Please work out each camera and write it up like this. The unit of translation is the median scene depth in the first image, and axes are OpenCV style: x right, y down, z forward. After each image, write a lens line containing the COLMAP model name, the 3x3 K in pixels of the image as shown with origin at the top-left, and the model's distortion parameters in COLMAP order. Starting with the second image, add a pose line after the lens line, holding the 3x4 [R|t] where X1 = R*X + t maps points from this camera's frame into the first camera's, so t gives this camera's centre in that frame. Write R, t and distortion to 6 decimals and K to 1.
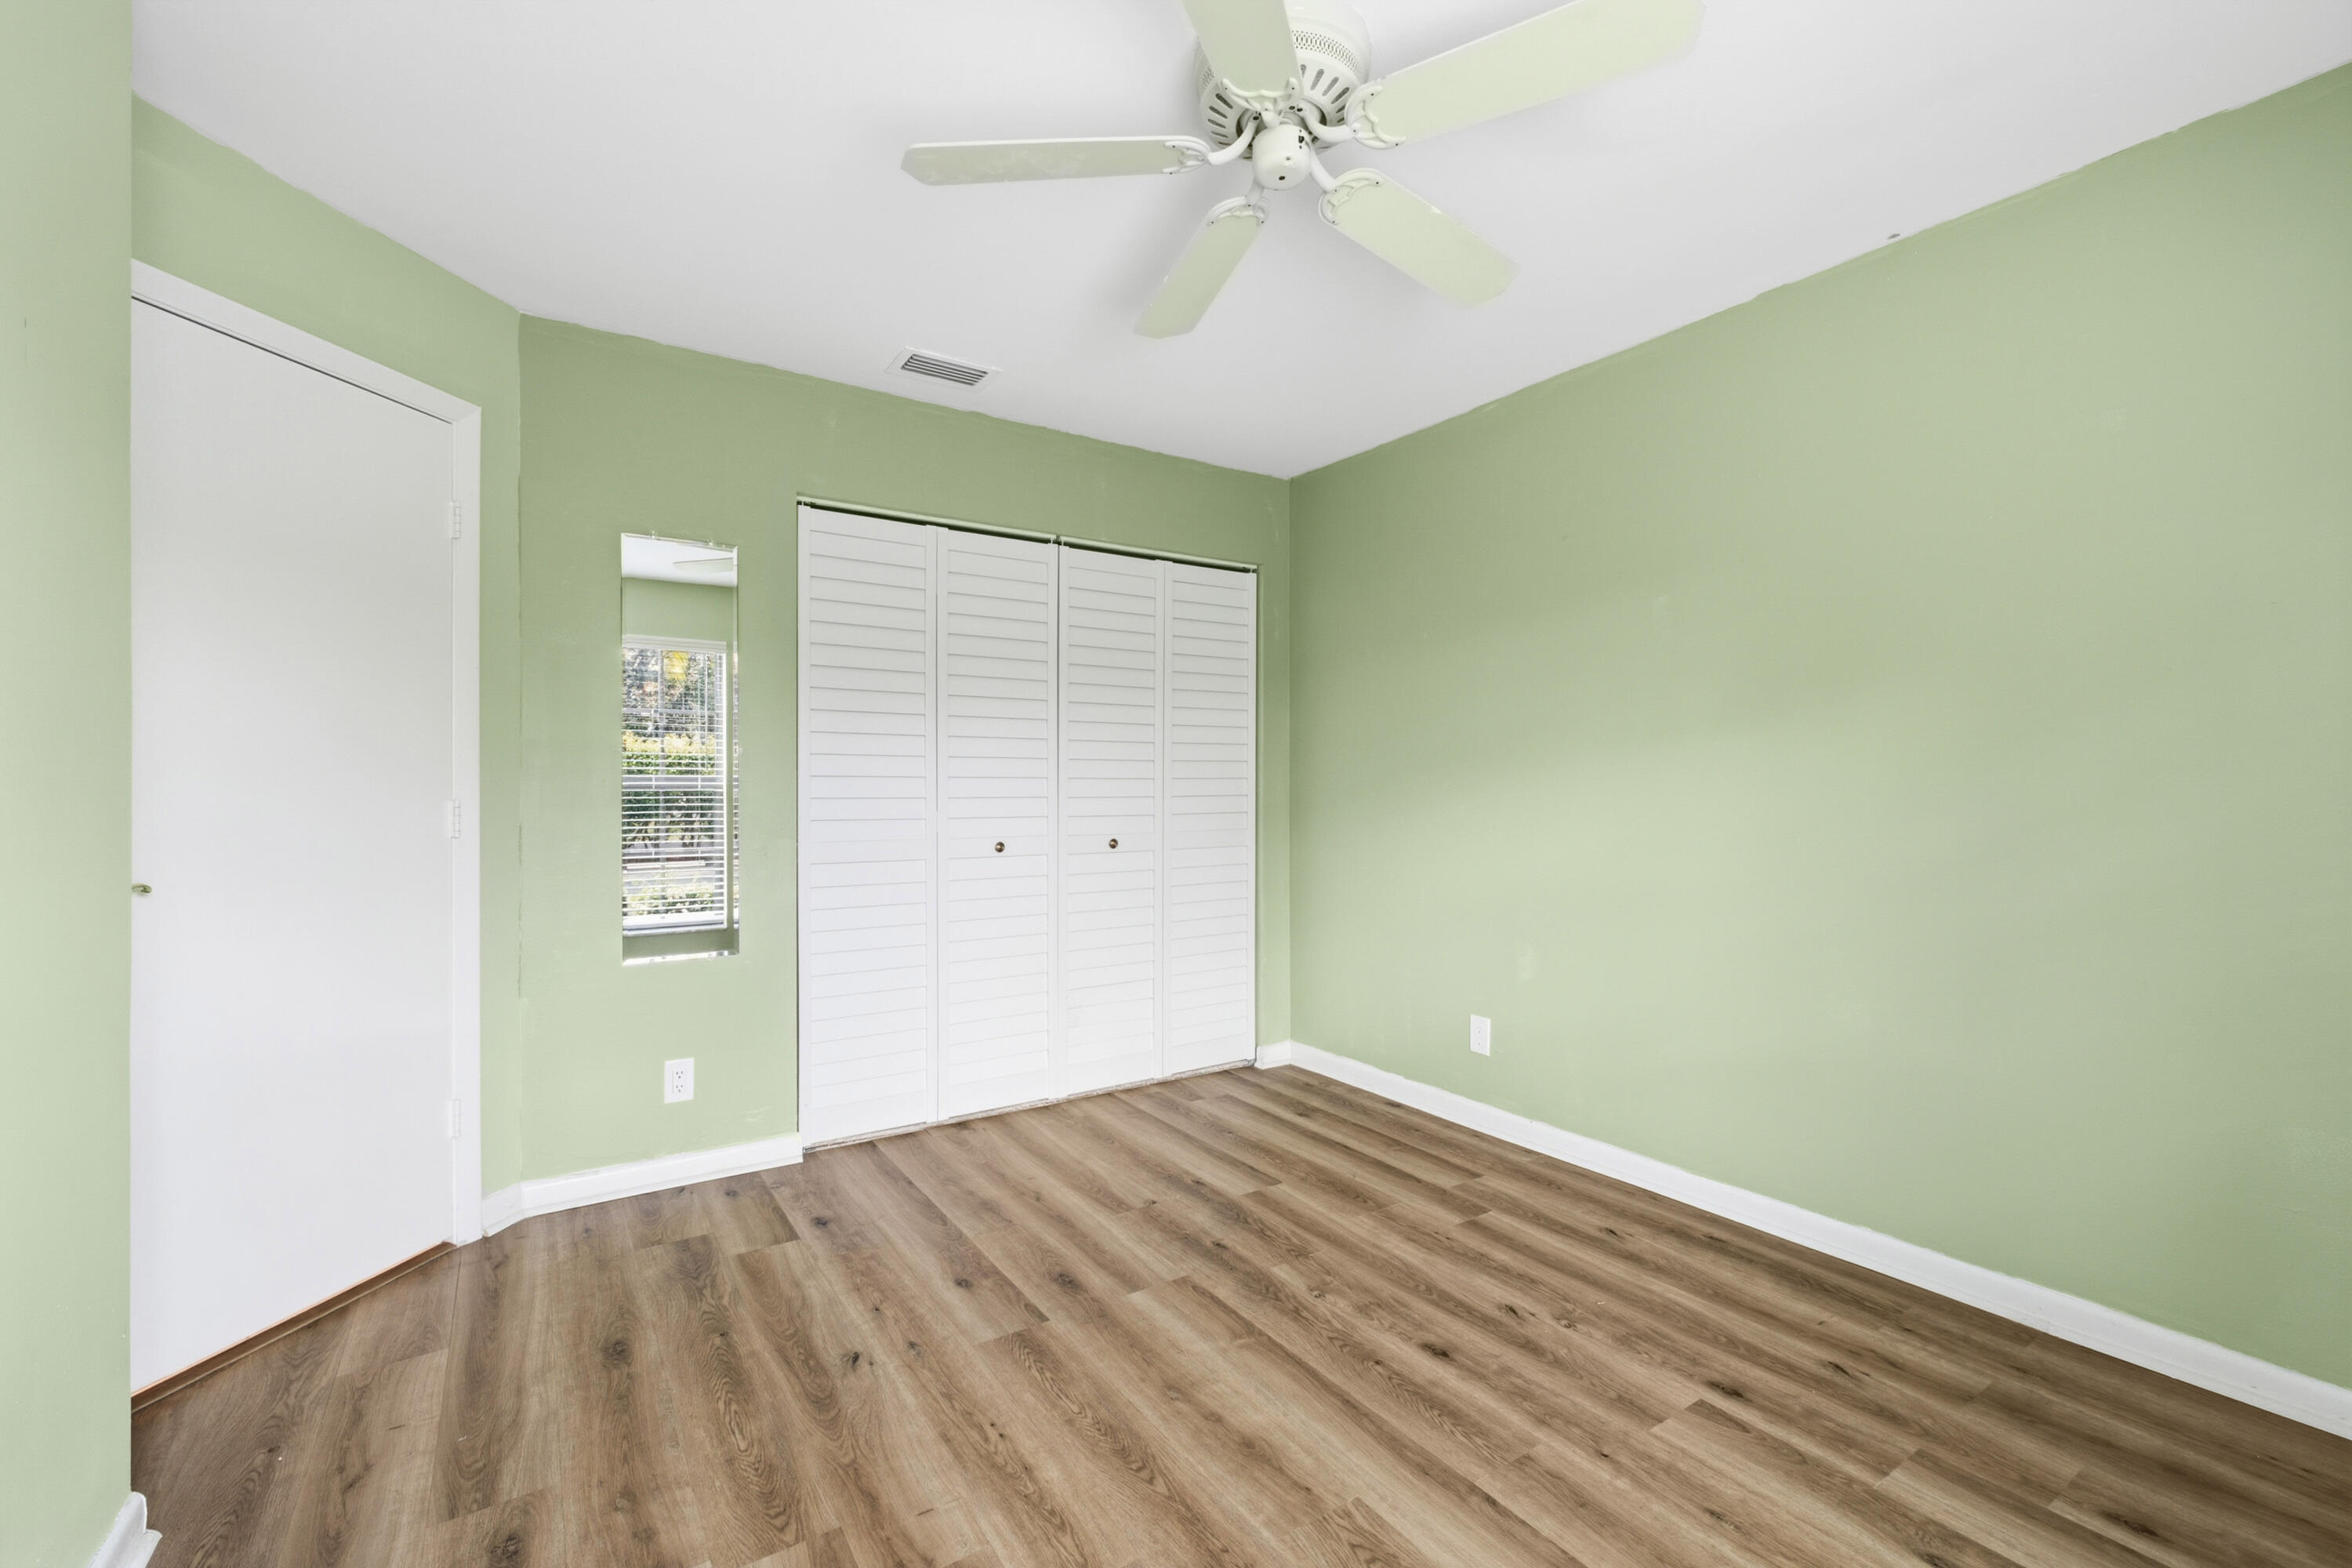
lens RADIAL K [[1005.6, 0, 1182.3], [0, 1005.6, 780.5], [0, 0, 1]] dist [-0.007327, 0.003755]
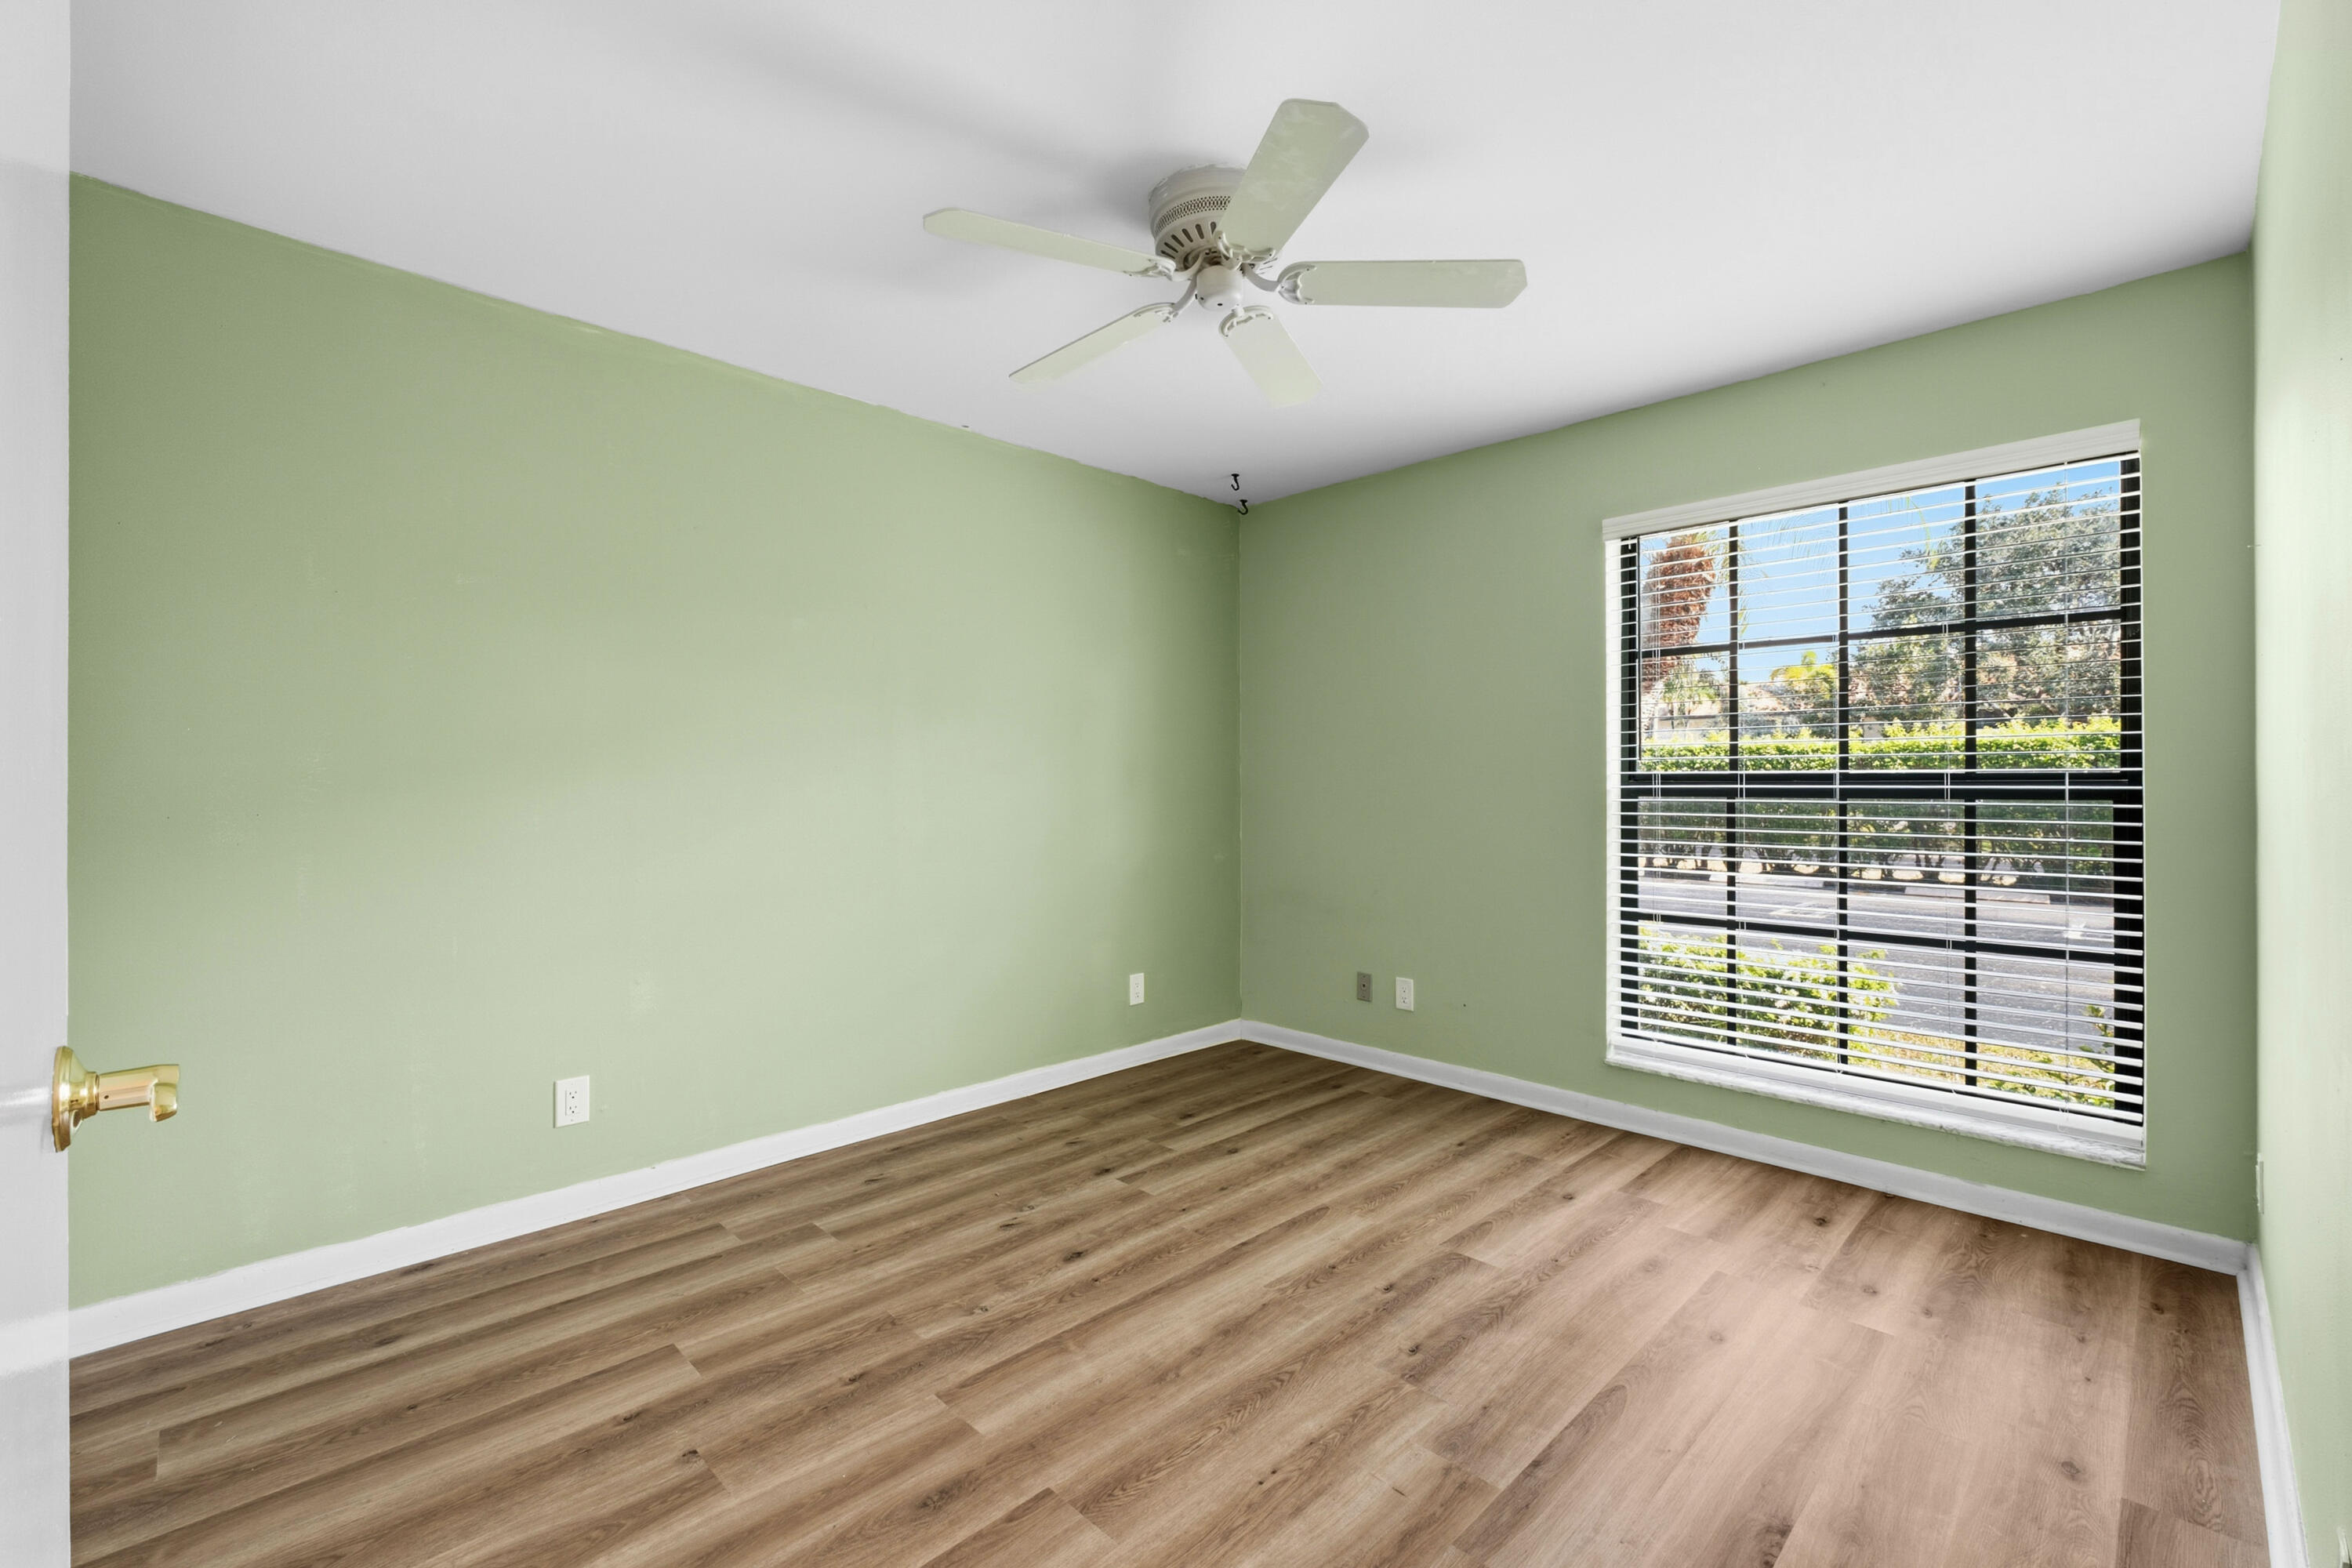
lens RADIAL K [[1005.6, 0, 1179.8], [0, 1005.6, 789.3], [0, 0, 1]] dist [-0.007327, 0.003755]
pose [[-0.203788, -0.003657, 0.979008, -0.866874], [-0.002082, 0.999992, 0.003303, 0.000261], [-0.979013, -0.001365, -0.203794, 1.016941]]
